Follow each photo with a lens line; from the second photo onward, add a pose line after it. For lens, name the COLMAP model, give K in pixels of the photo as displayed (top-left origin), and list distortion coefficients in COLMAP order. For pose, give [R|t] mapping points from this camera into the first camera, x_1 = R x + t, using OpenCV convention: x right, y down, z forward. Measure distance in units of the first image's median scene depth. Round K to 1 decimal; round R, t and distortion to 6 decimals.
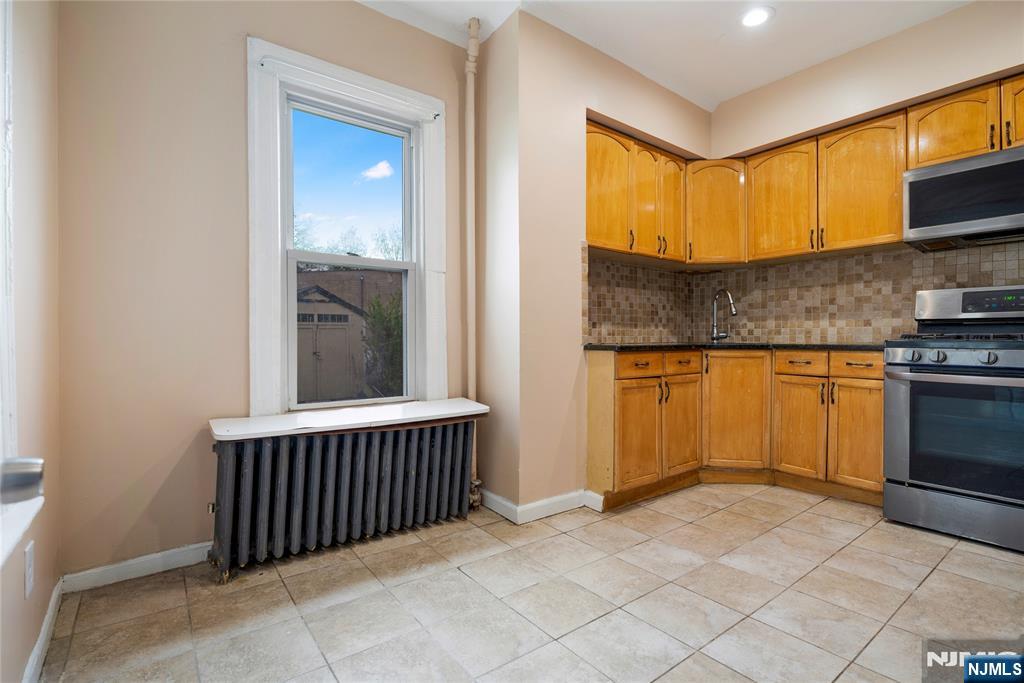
lens RADIAL K [[473.0, 0, 509.7], [0, 473.0, 339.2], [0, 0, 1]] dist [-0.001973, -0.000491]
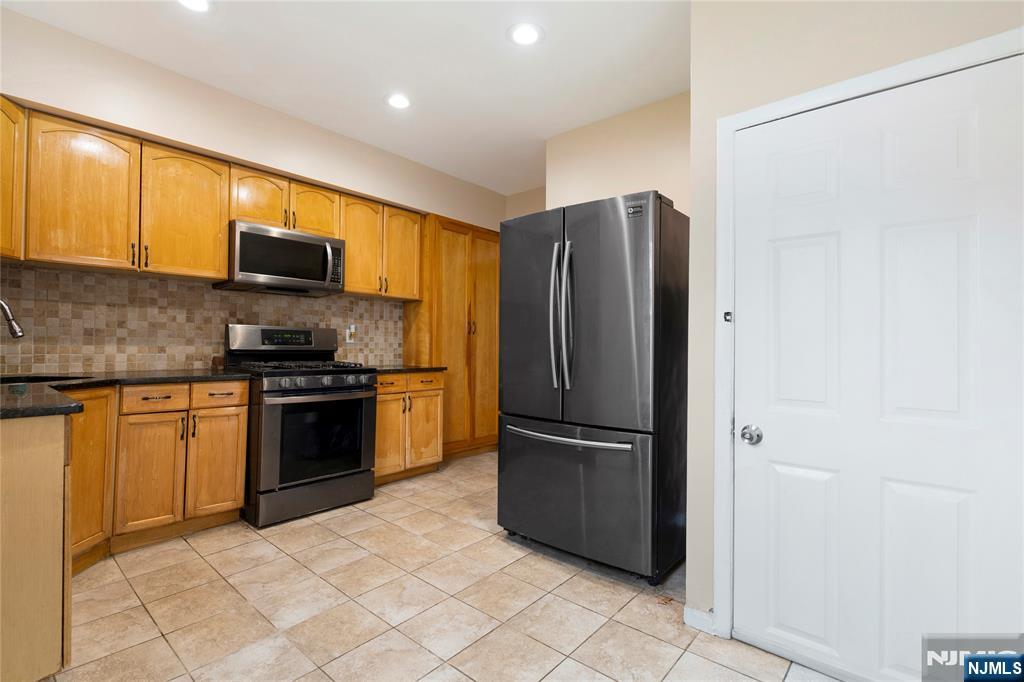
lens RADIAL K [[473.0, 0, 510.3], [0, 473.0, 340.5], [0, 0, 1]] dist [-0.001973, -0.000491]
pose [[-0.193597, 0.010338, 0.981027, -0.365999], [-0.009393, 0.999879, -0.012390, -0.051646], [-0.981036, -0.011614, -0.193476, 0.514760]]
